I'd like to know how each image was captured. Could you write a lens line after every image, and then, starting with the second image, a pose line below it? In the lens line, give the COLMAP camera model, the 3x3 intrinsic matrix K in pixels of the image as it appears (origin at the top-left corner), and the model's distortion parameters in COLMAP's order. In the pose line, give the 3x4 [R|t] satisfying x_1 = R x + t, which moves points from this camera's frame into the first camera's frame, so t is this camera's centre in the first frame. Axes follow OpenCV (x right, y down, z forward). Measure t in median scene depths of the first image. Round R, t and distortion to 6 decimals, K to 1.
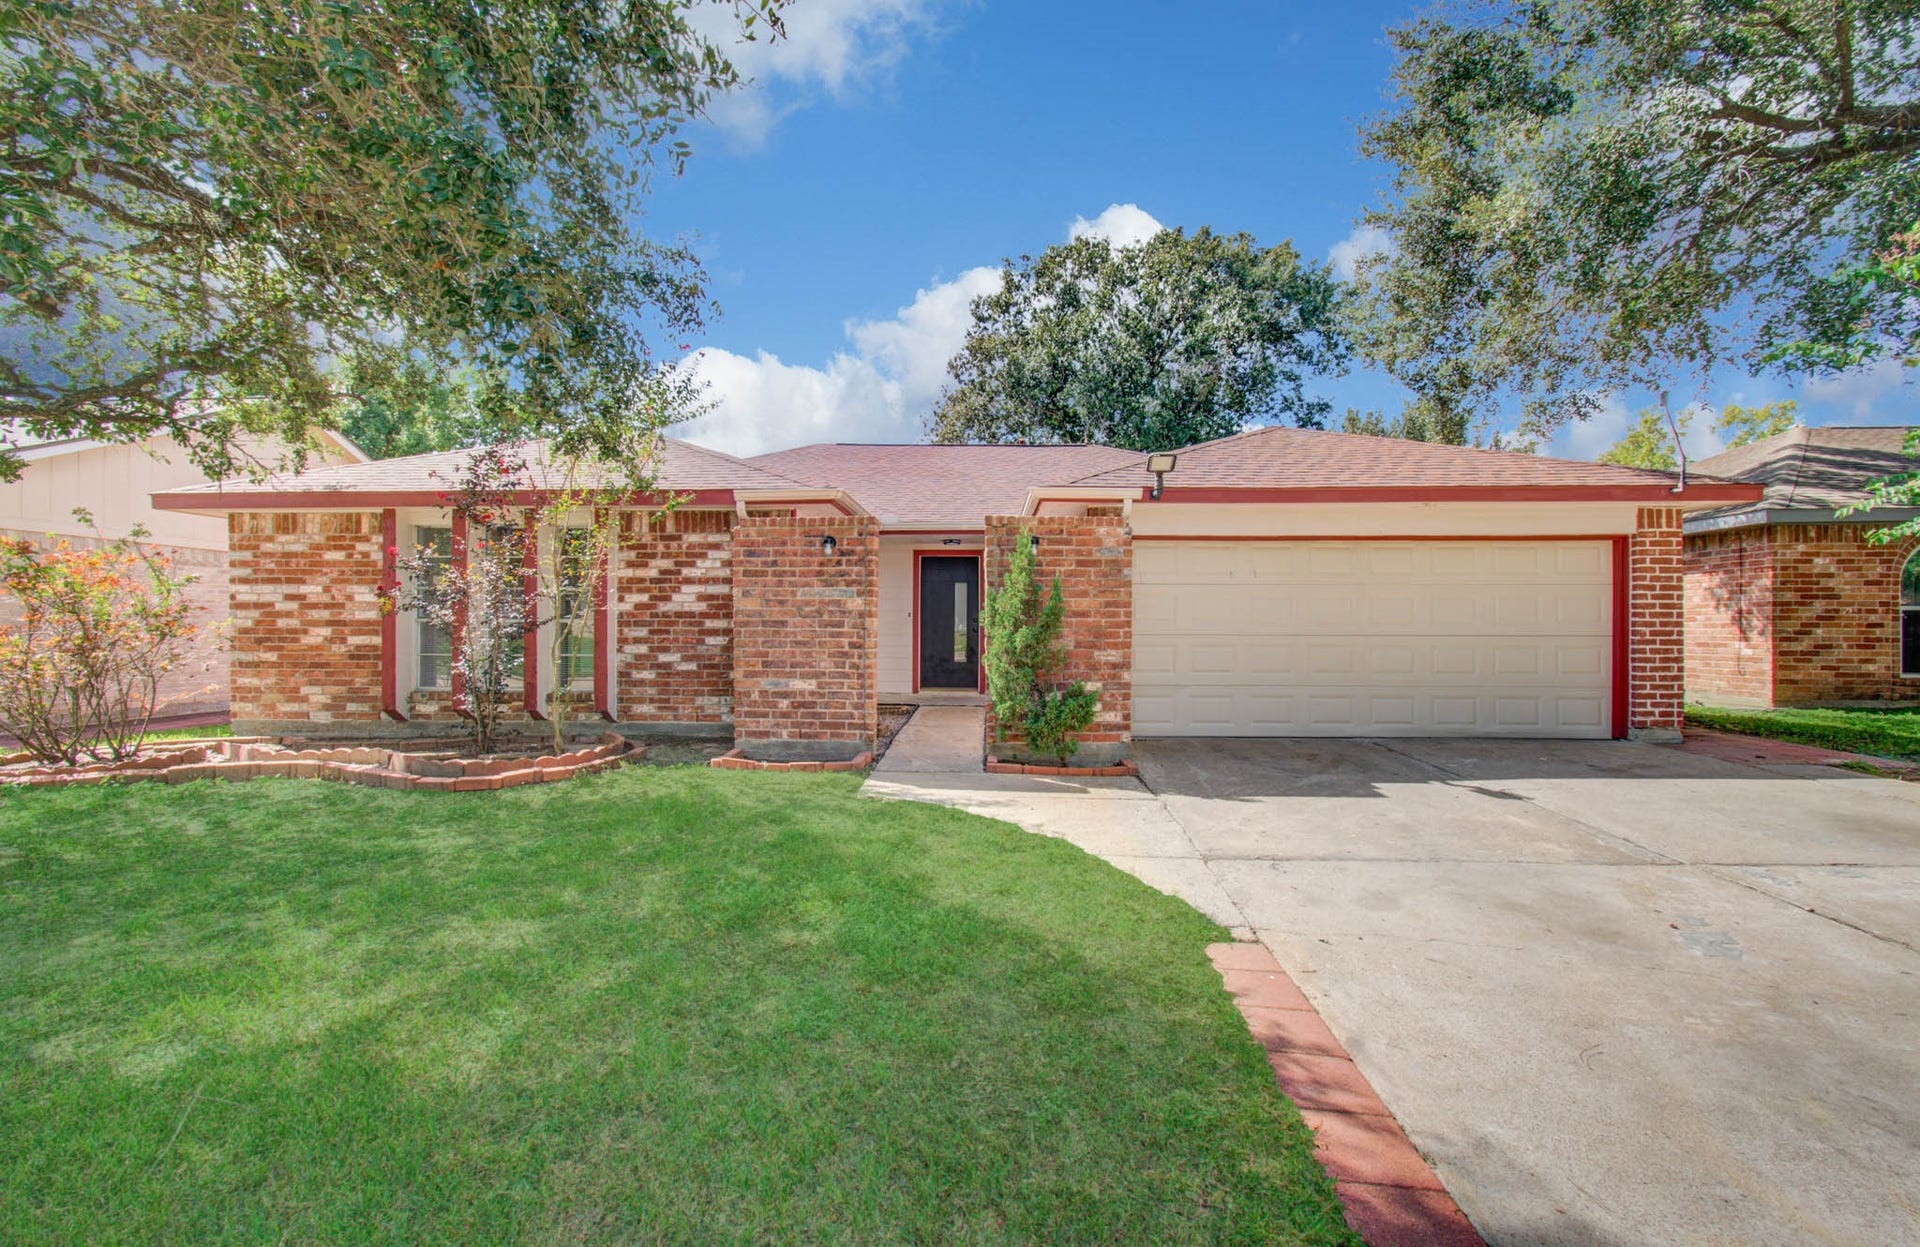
lens RADIAL K [[836.9, 0, 974.1], [0, 836.9, 632.5], [0, 0, 1]] dist [-0.003433, 0.007598]
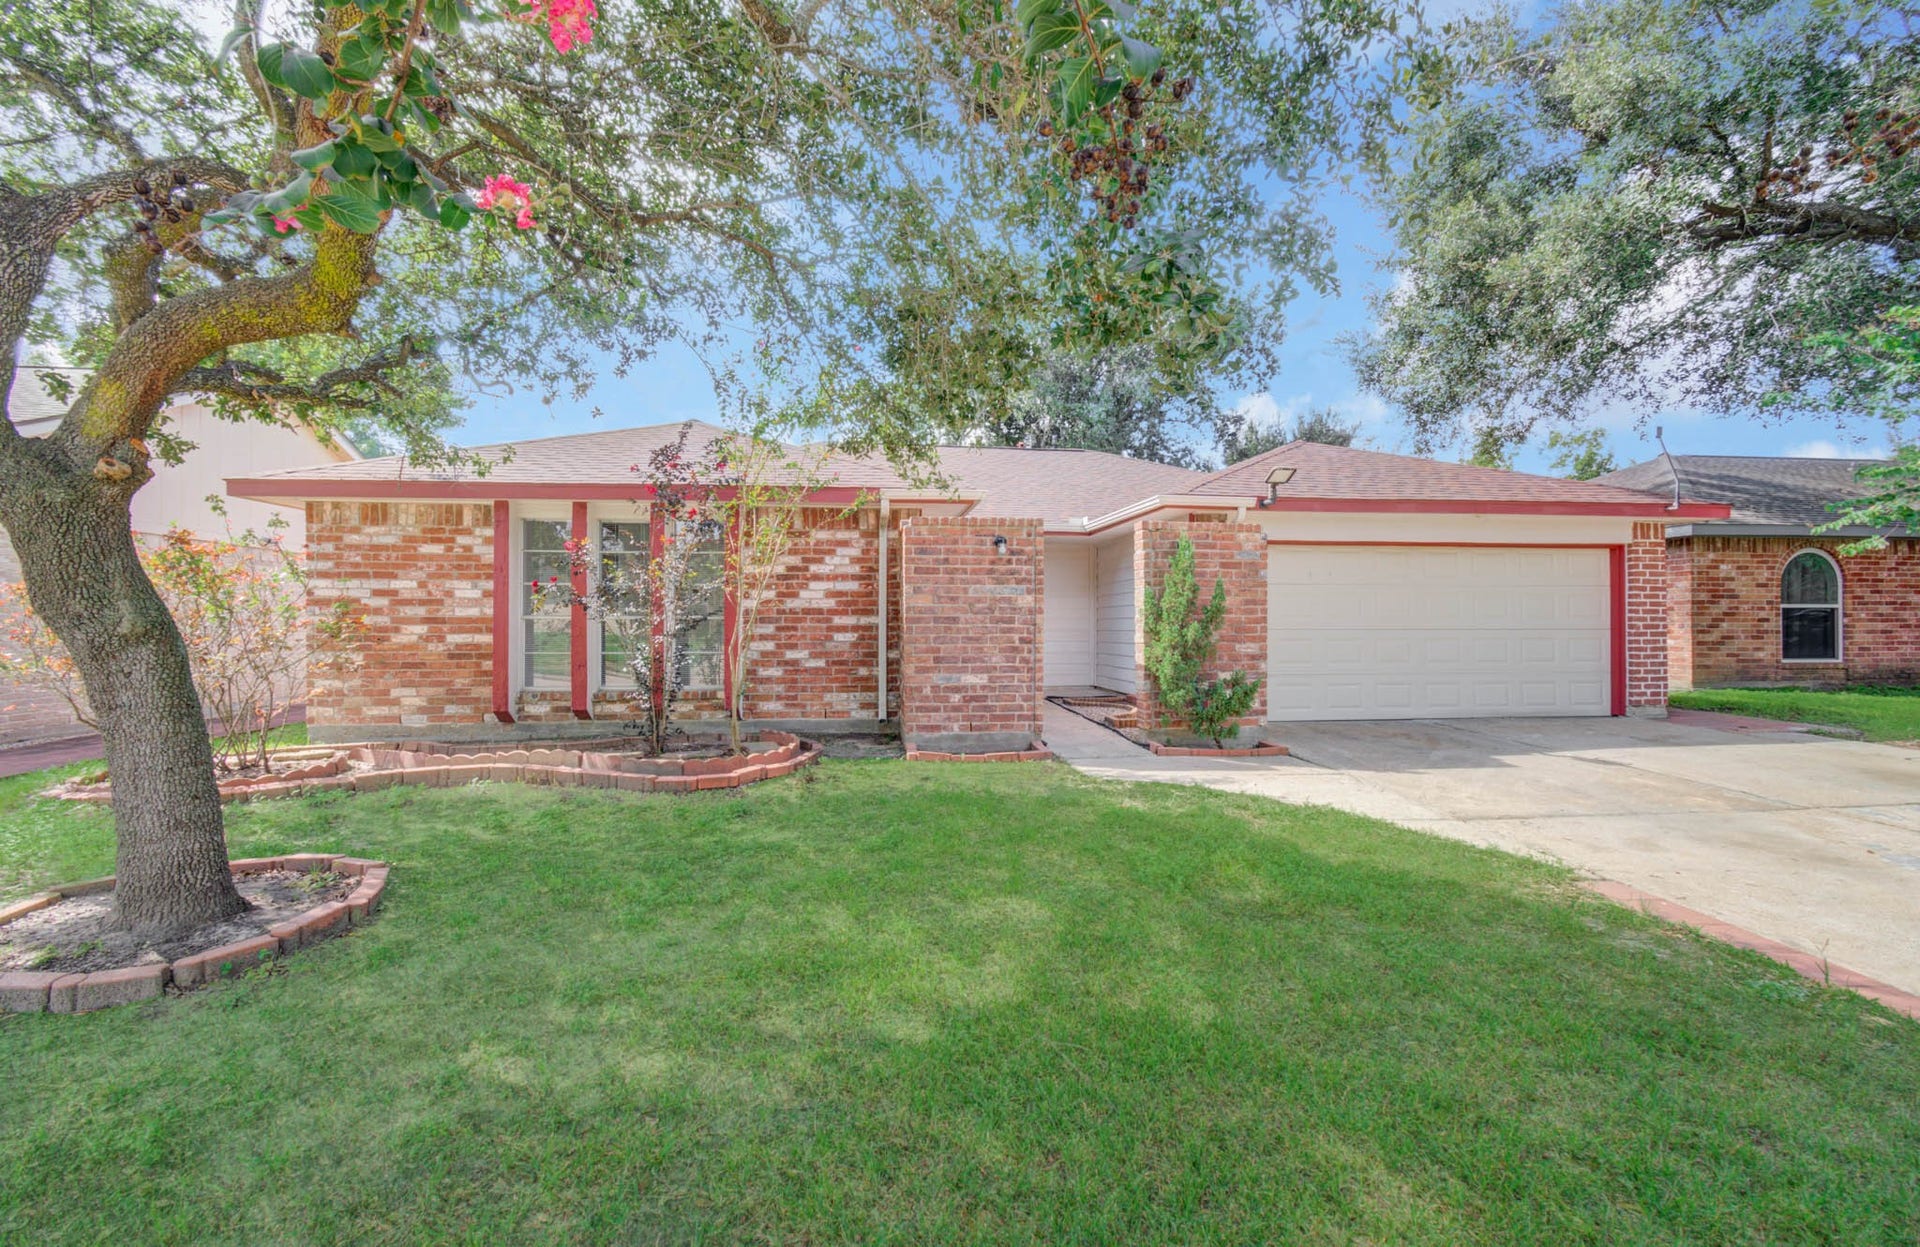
lens RADIAL K [[836.9, 0, 970.8], [0, 836.9, 622.8], [0, 0, 1]] dist [-0.003433, 0.007598]
pose [[0.986833, -0.002440, 0.161726, -0.321625], [0.003682, 0.999966, -0.007385, 0.000359], [-0.161702, 0.007884, 0.986808, -0.023821]]
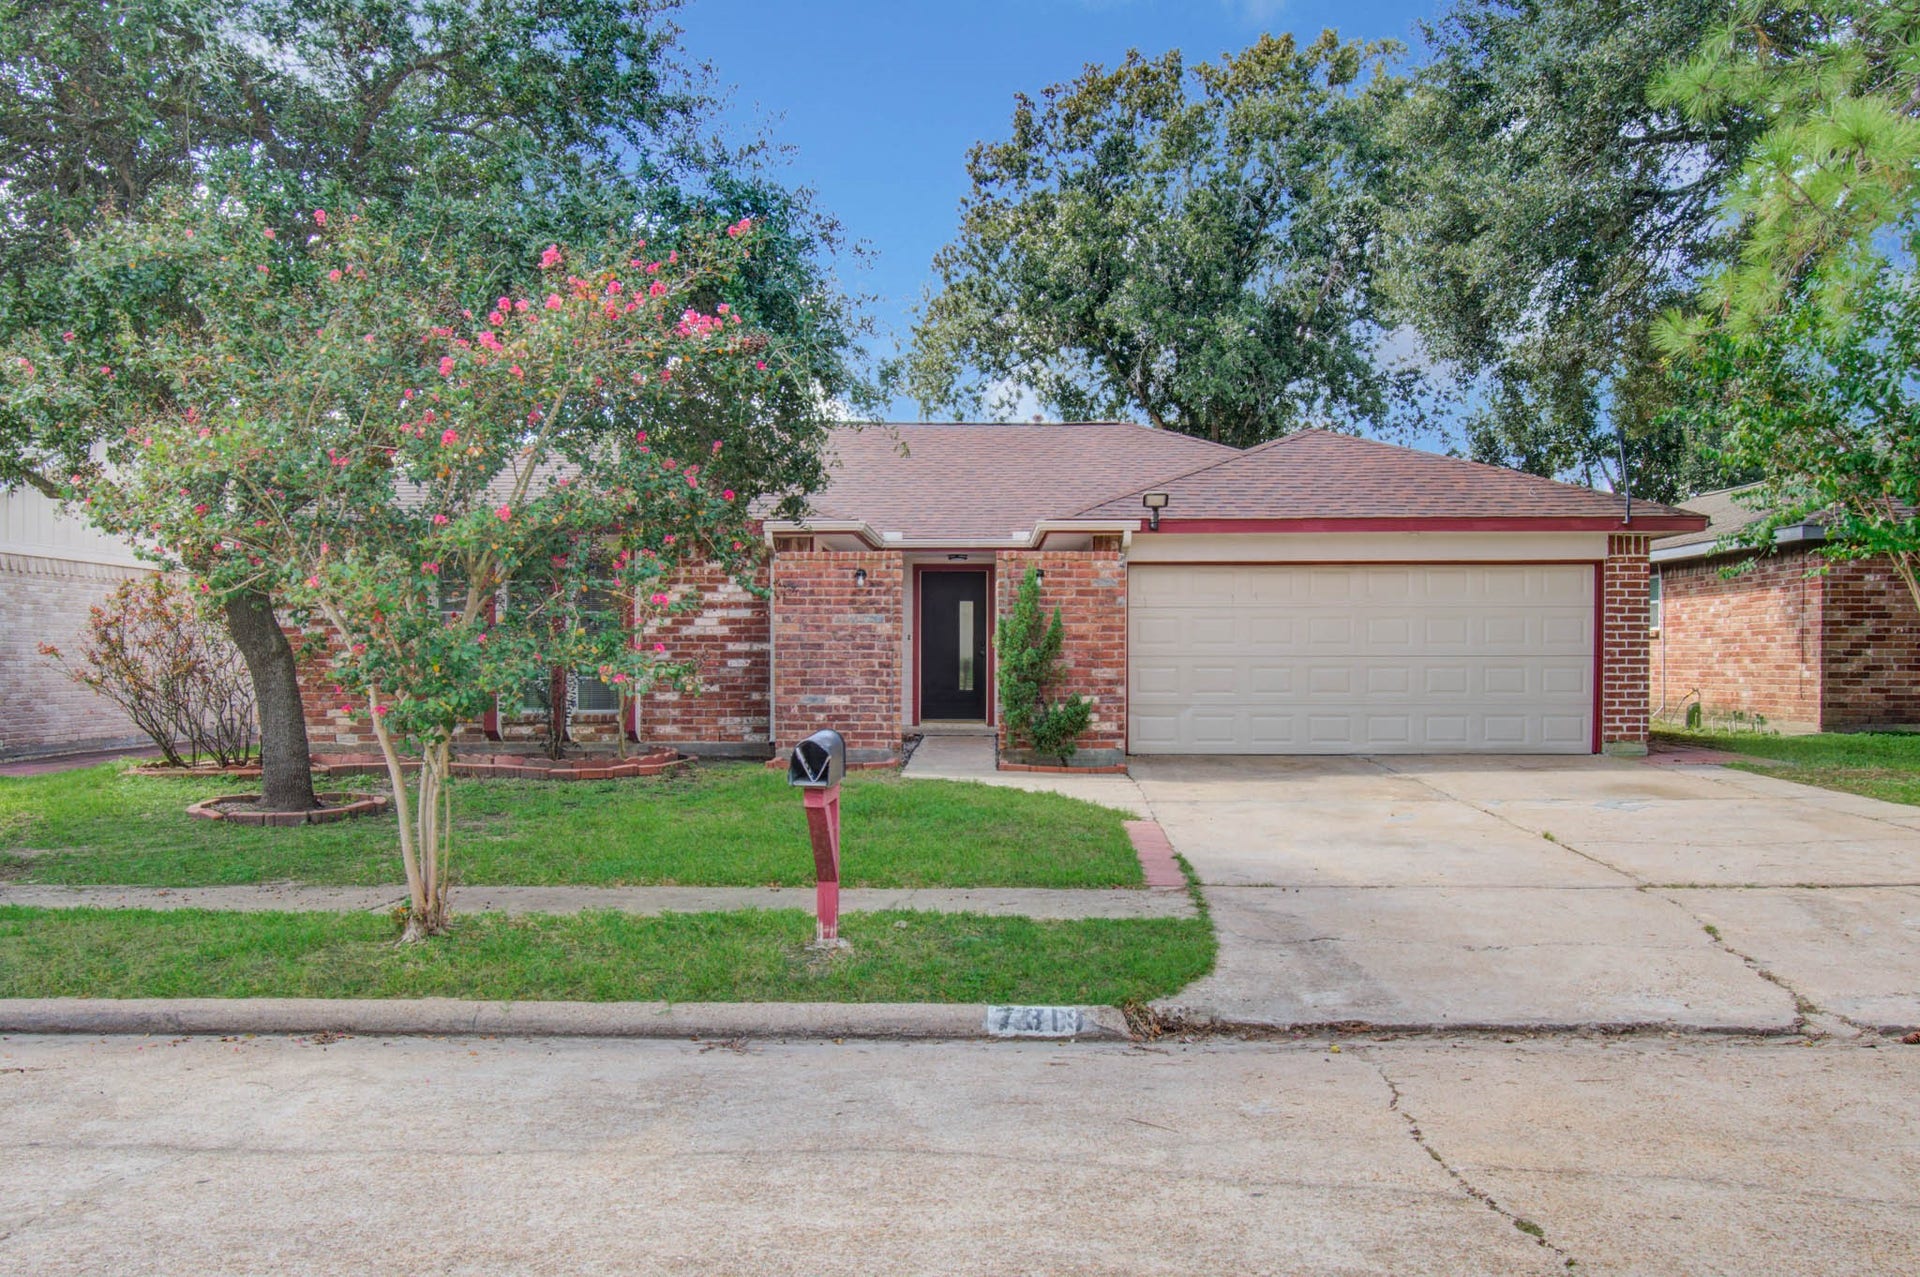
lens RADIAL K [[1692.6, 0, 1005.8], [0, 1692.6, 706.3], [0, 0, 1]] dist [0.049664, -0.052814]
pose [[0.999656, -0.003837, 0.025937, -0.030503], [0.003305, 0.999783, 0.020553, 0.020914], [-0.026010, -0.020460, 0.999452, -1.111305]]
